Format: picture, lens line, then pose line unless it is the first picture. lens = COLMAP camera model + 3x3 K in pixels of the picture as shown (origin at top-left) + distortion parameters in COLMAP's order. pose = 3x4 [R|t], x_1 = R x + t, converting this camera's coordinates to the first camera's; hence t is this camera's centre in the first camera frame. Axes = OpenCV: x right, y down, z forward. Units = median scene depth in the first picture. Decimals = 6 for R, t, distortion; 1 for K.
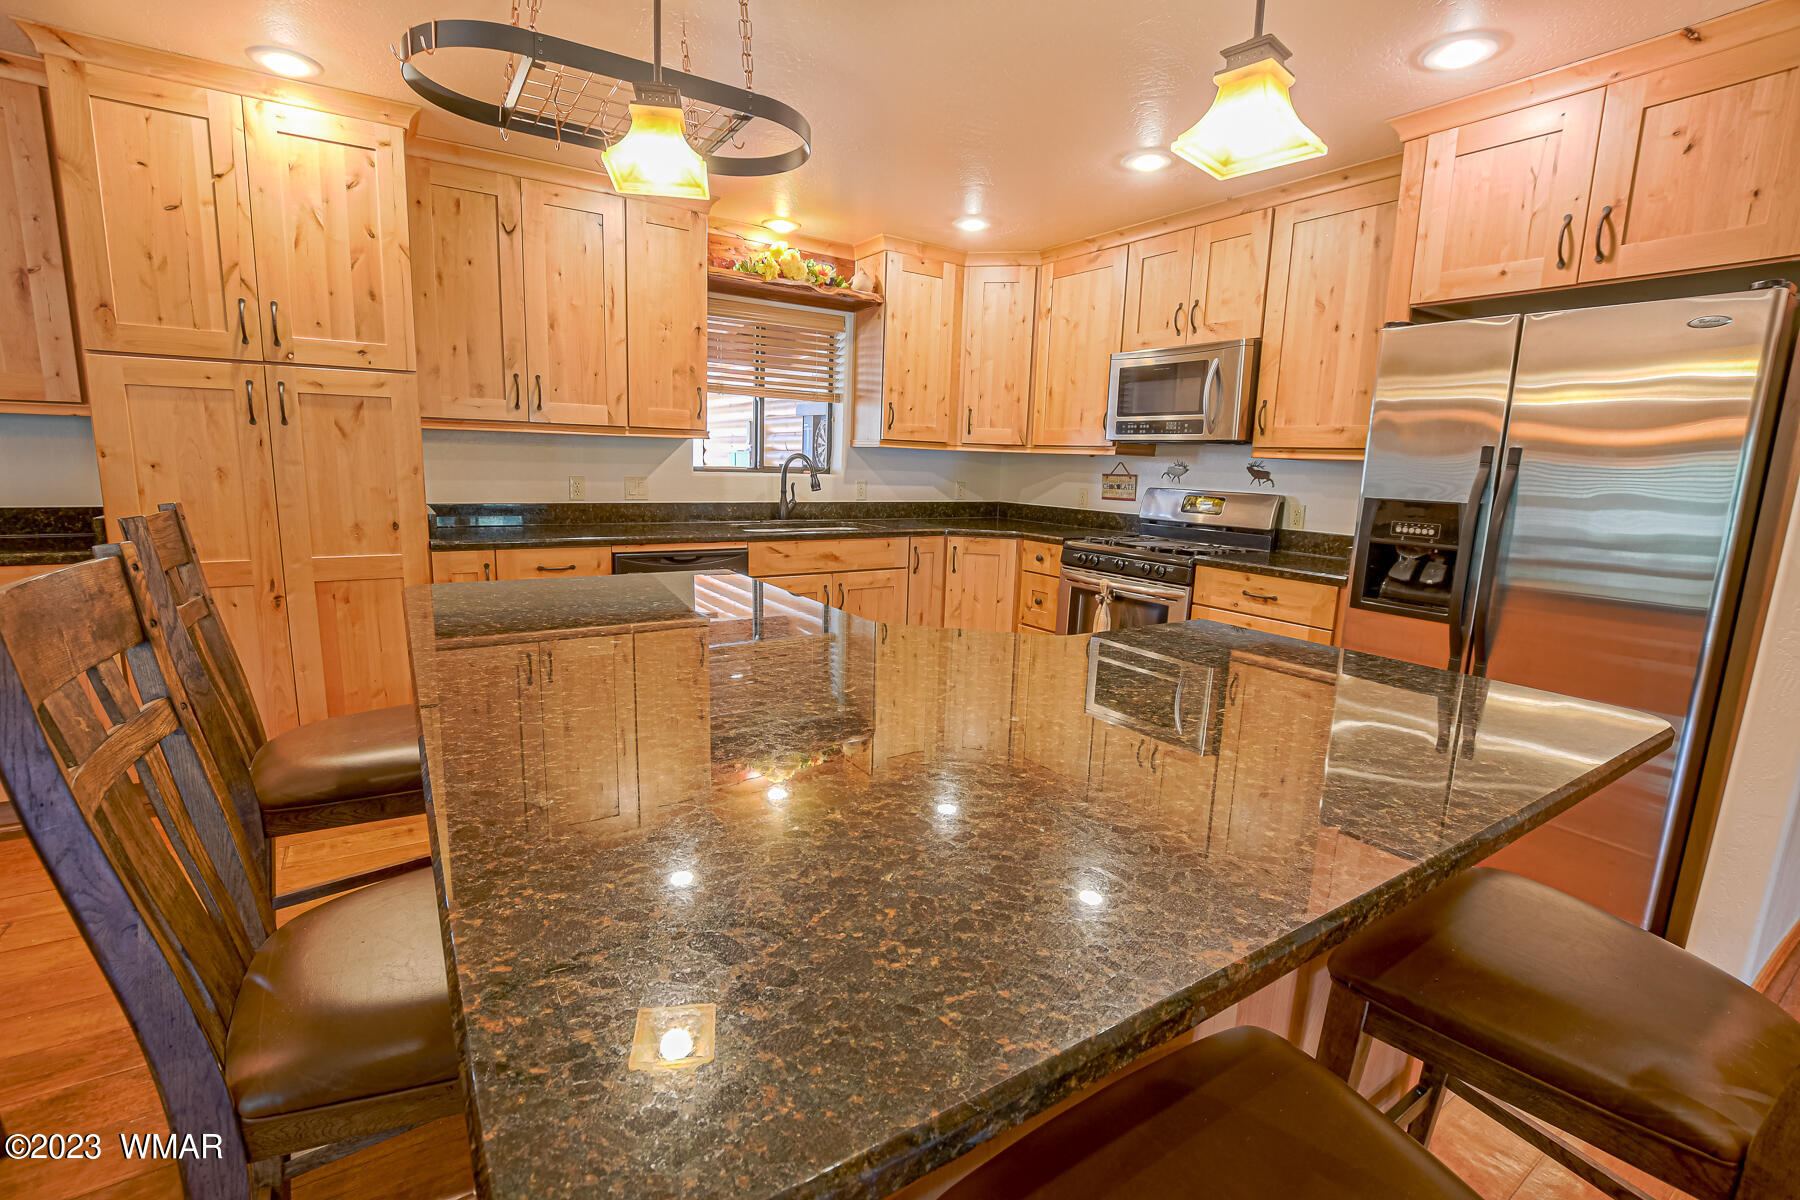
lens RADIAL K [[789.0, 0, 893.7], [0, 789.0, 607.0], [0, 0, 1]] dist [-0.047706, 0.011020]
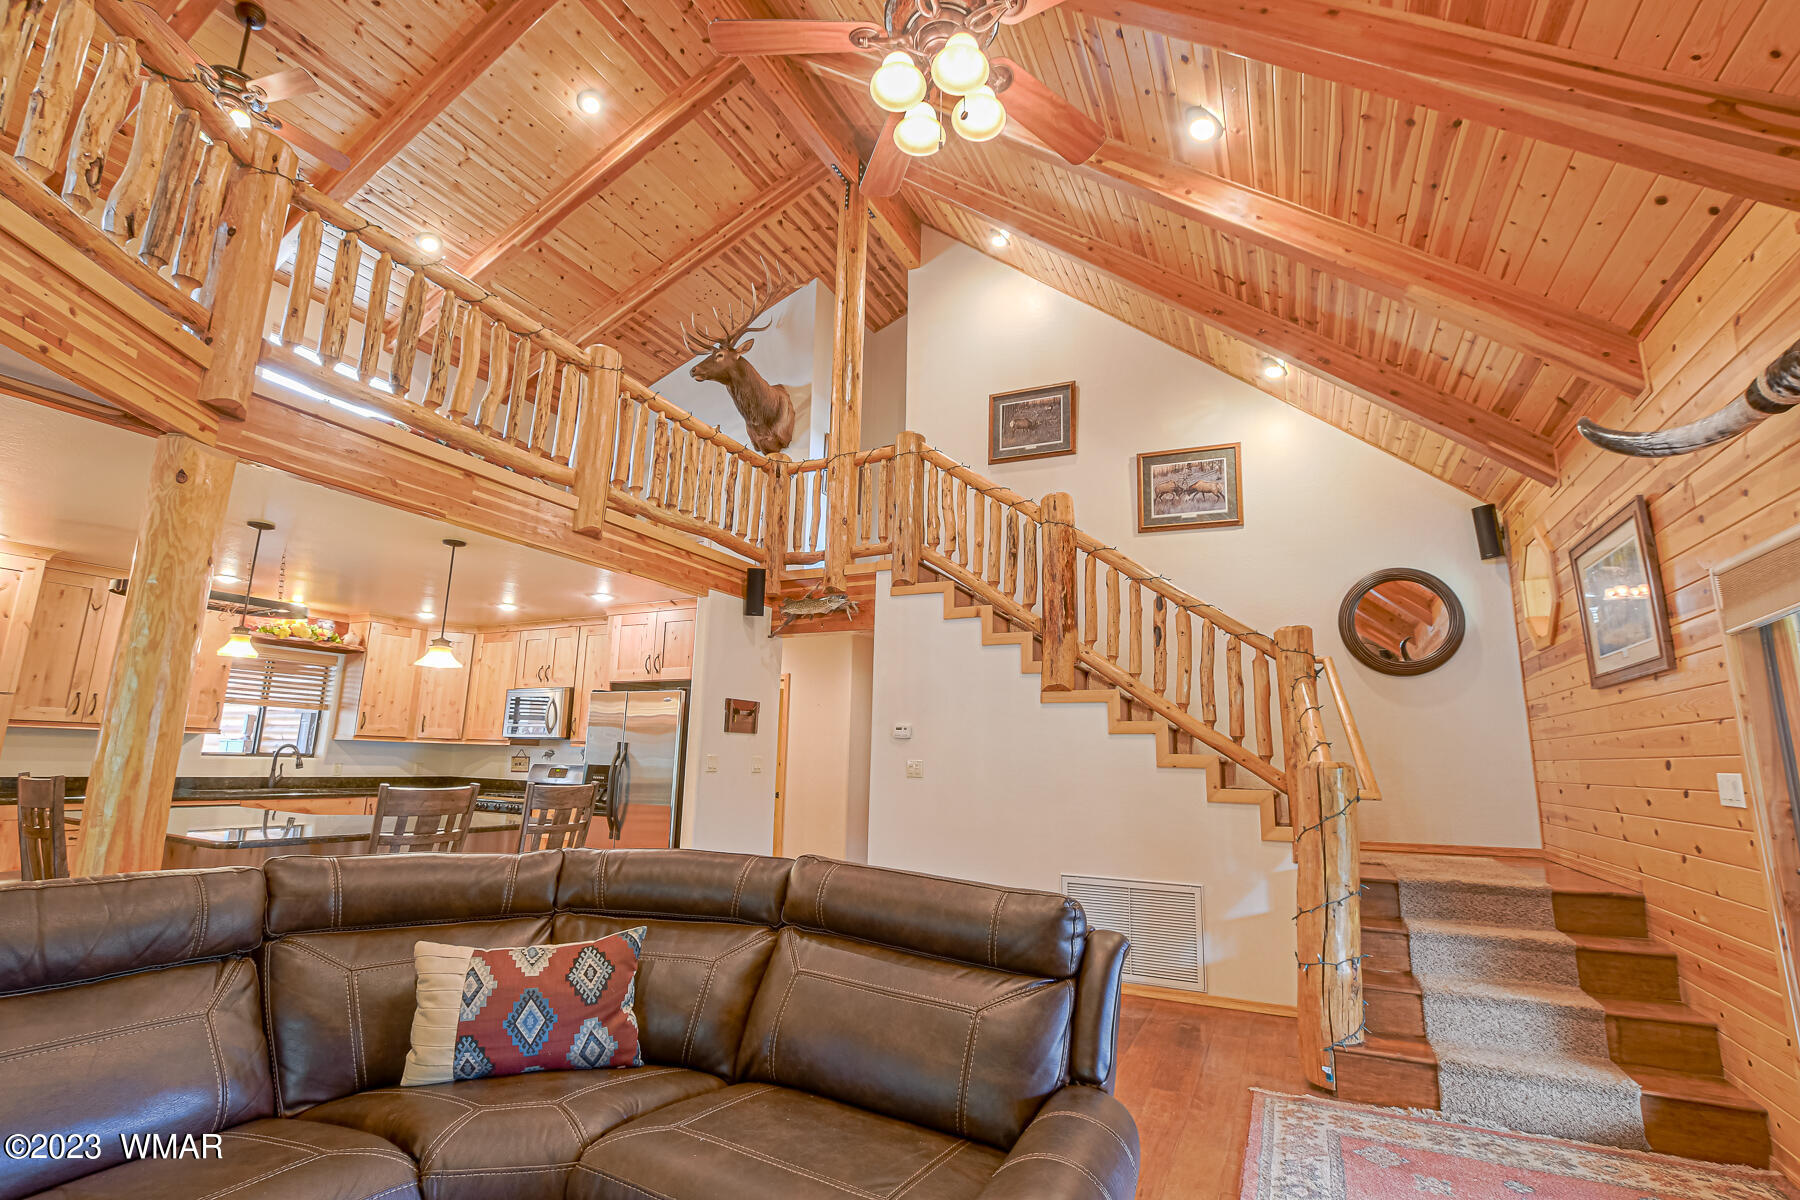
lens RADIAL K [[793.3, 0, 895.4], [0, 793.3, 602.1], [0, 0, 1]] dist [-0.037937, 0.007174]
pose [[0.865716, 0.085197, 0.493232, 0.130906], [0.096851, 0.938272, -0.332063, 0.160537], [-0.491076, 0.335242, 0.804026, -0.879115]]
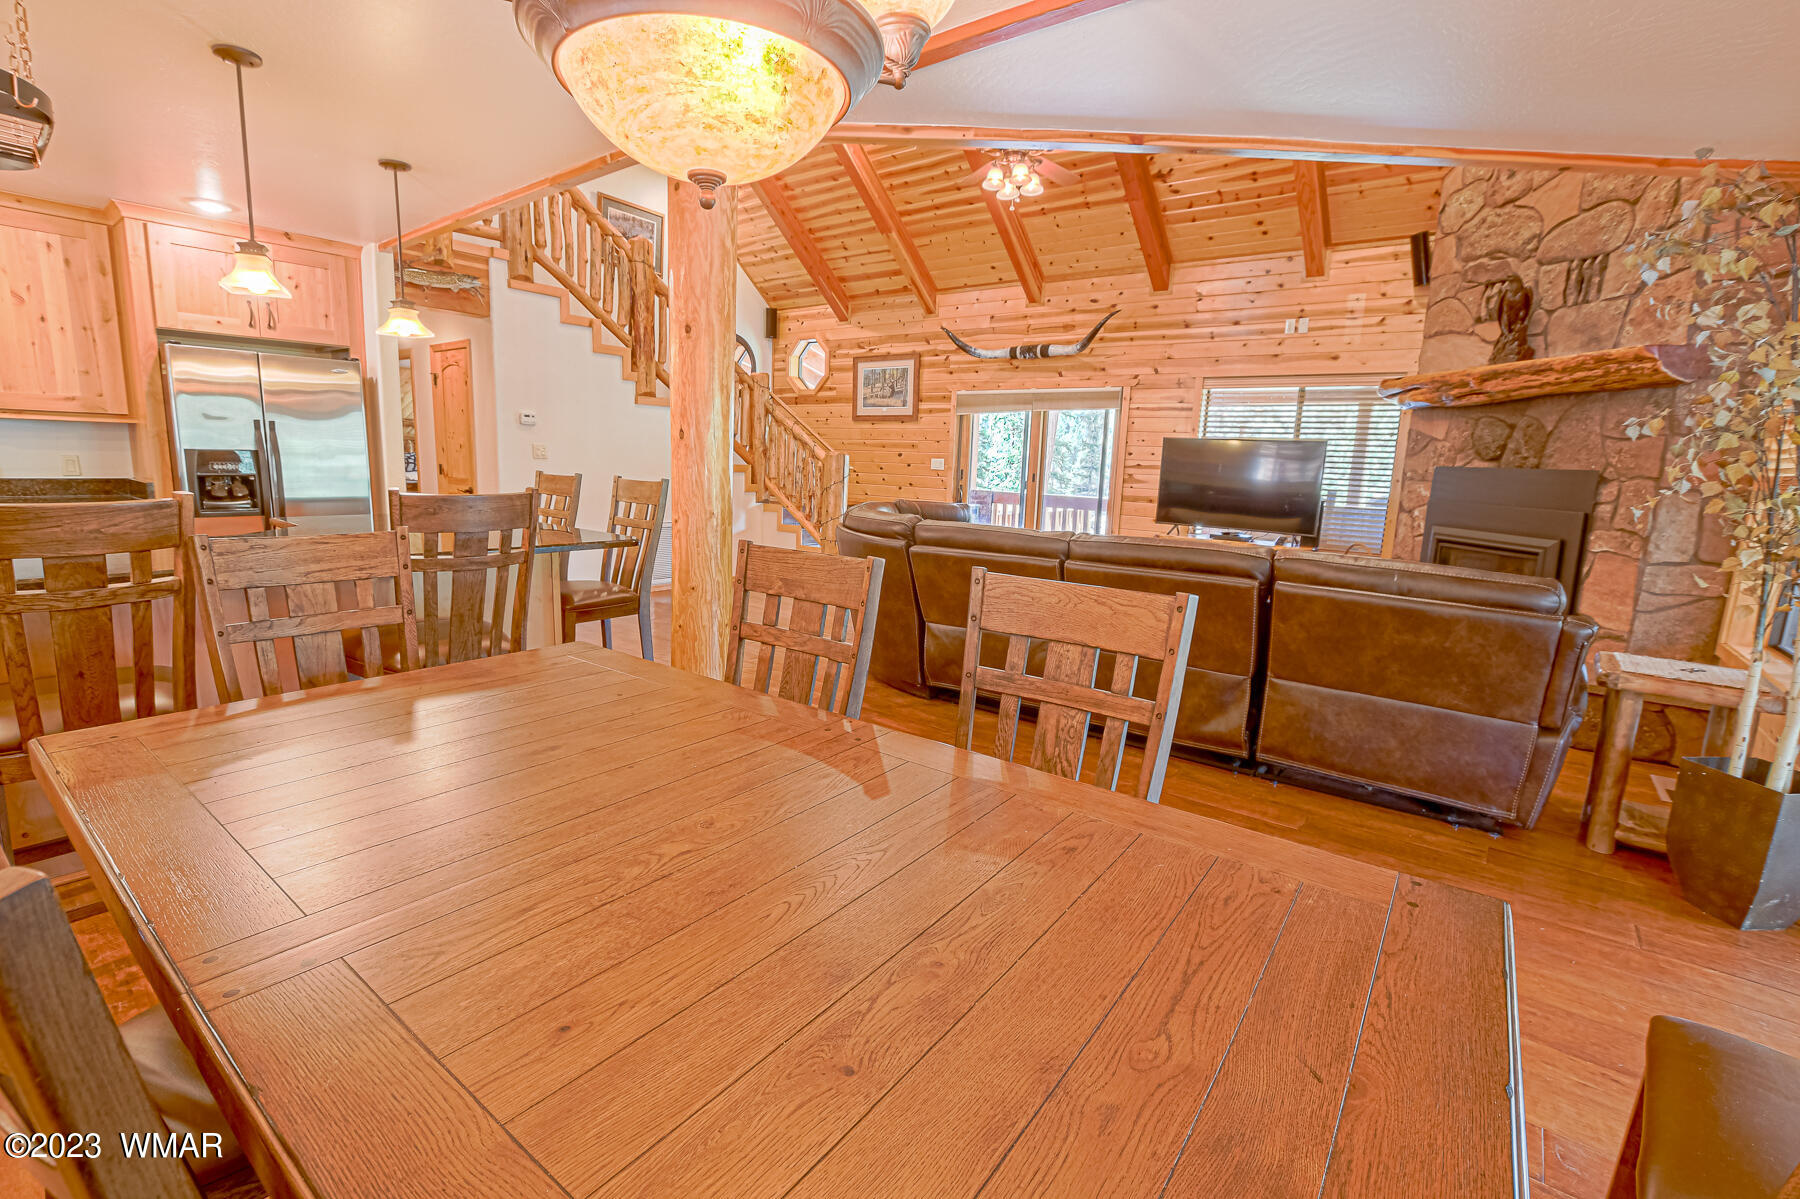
lens RADIAL K [[797.2, 0, 889.1], [0, 797.2, 596.2], [0, 0, 1]] dist [-0.025813, 0.001330]
pose [[-0.313266, -0.204171, 0.927458, -0.851880], [0.127468, 0.958738, 0.254112, -0.043756], [-0.941072, 0.197826, -0.274315, 0.074734]]
